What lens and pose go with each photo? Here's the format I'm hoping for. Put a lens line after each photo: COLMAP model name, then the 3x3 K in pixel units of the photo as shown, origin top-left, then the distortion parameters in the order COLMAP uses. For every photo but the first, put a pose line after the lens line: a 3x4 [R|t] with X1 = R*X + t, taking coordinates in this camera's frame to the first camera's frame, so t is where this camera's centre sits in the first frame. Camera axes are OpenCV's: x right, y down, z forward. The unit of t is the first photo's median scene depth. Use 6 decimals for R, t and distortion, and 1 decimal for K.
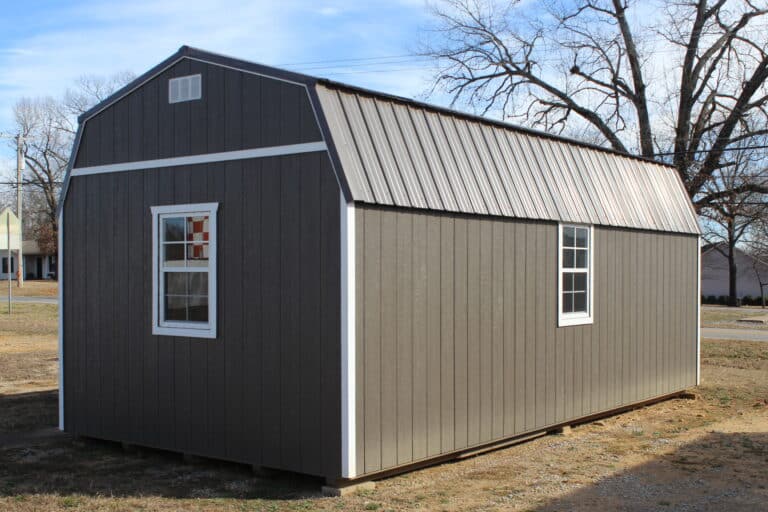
lens RADIAL K [[993.6, 0, 384.5], [0, 993.6, 255.4], [0, 0, 1]] dist [-0.060300, 0.000000]
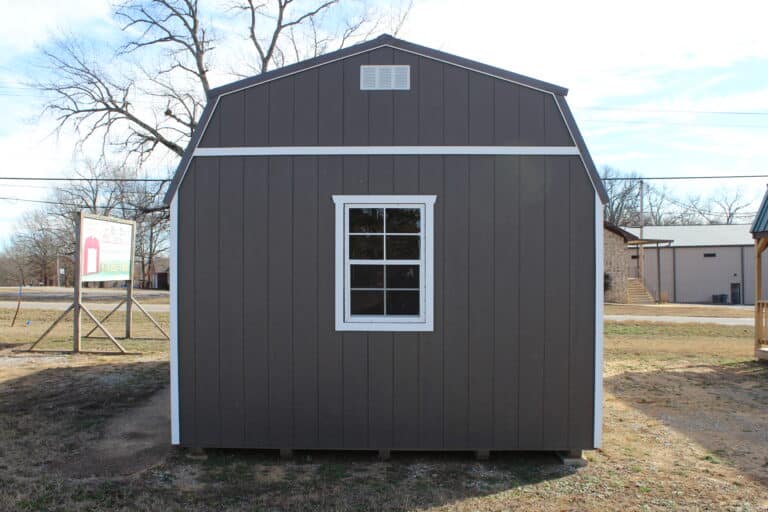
lens RADIAL K [[711.3, 0, 383.1], [0, 711.3, 255.9], [0, 0, 1]] dist [-0.107634, 0.000000]
pose [[0.805139, 0.012735, 0.592949, -0.123266], [-0.012127, 0.999914, -0.005008, 0.002359], [-0.592962, -0.003158, 0.805224, 0.087750]]
